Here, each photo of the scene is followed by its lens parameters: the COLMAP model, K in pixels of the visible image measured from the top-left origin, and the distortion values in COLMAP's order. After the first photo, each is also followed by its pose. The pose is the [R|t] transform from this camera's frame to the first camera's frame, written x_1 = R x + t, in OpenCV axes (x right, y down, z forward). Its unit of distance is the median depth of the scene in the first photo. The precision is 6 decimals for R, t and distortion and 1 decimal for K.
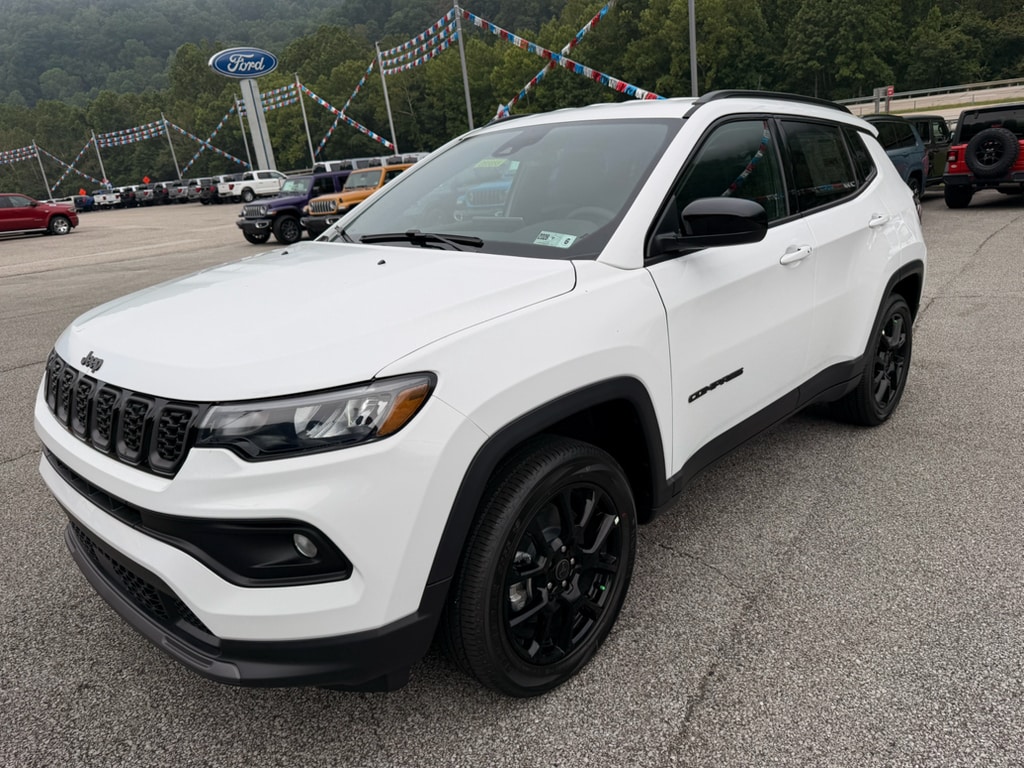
lens RADIAL K [[720.9, 0, 514.1], [0, 720.9, 383.8], [0, 0, 1]] dist [0.020900, -0.034911]
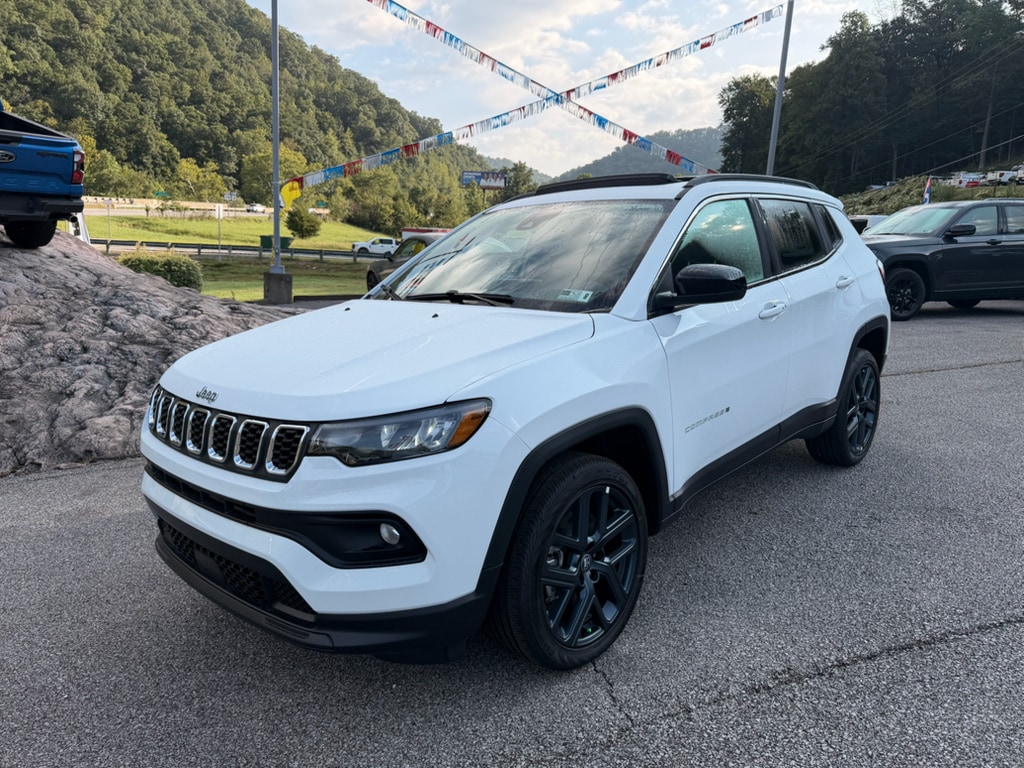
lens RADIAL K [[720.9, 0, 513.9], [0, 720.9, 379.6], [0, 0, 1]] dist [0.020900, -0.034911]
pose [[0.999934, -0.001578, 0.011399, -0.072381], [0.002544, 0.996354, -0.085281, 0.052139], [-0.011223, 0.085305, 0.996292, -0.250448]]
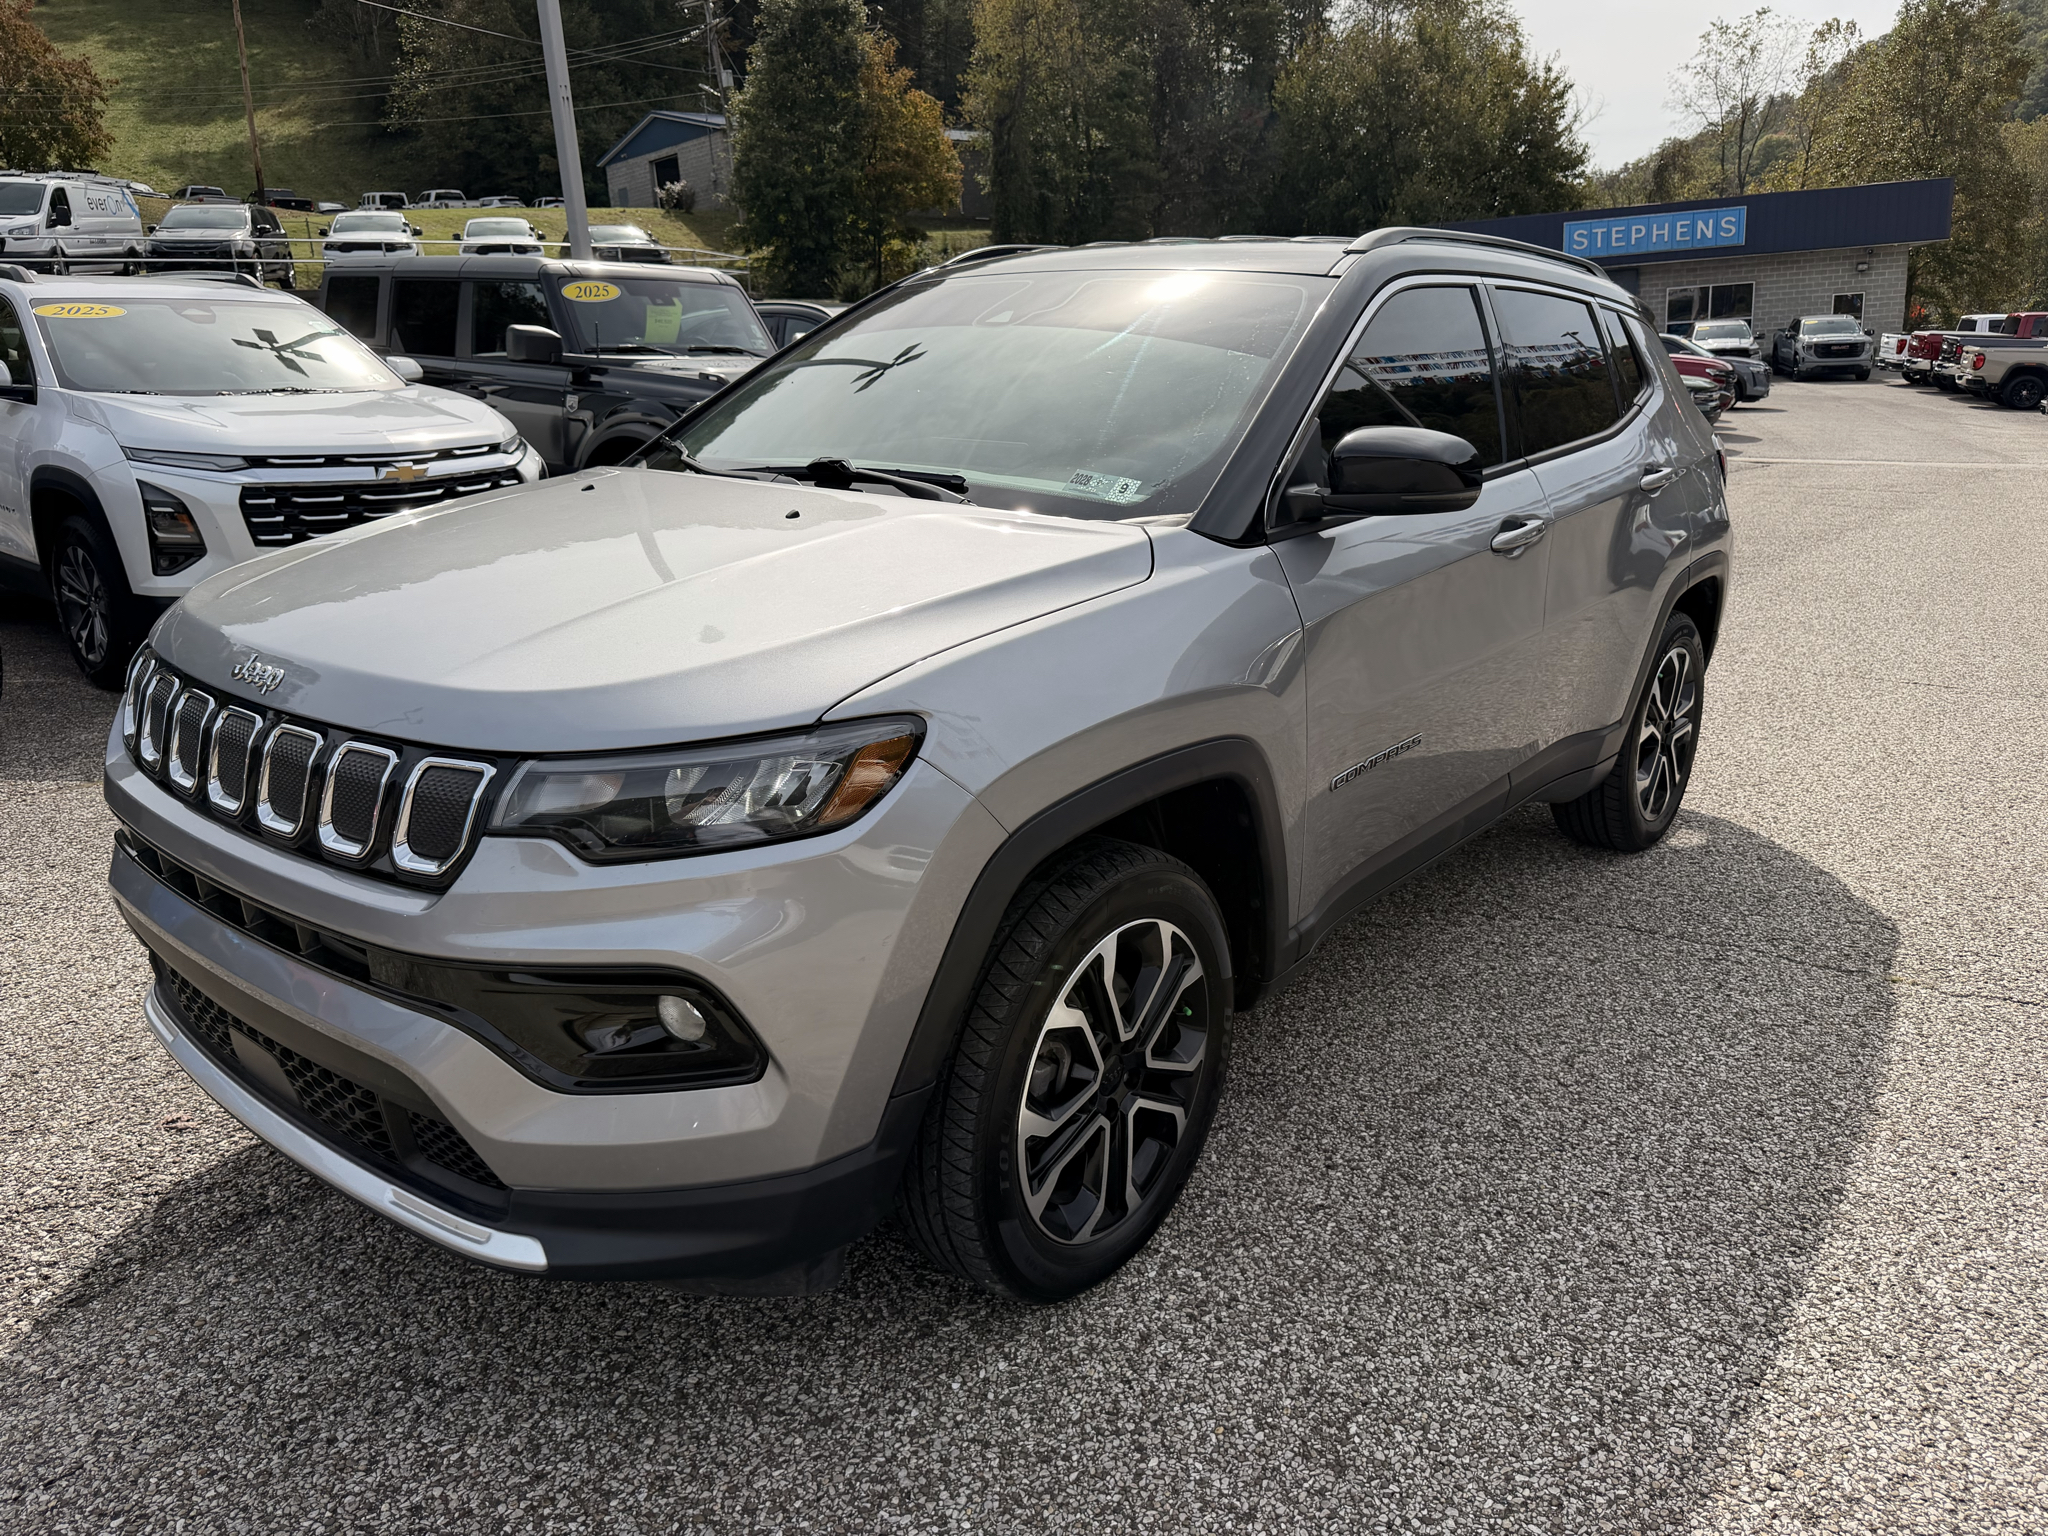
lens RADIAL K [[1441.7, 0, 1013.7], [0, 1441.7, 770.0], [0, 0, 1]] dist [0.020900, -0.034911]
pose [[0.996774, 0.030714, 0.074152, -0.105262], [-0.030618, 0.999528, -0.002425, 0.023767], [-0.074191, 0.000146, 0.997244, -0.107480]]
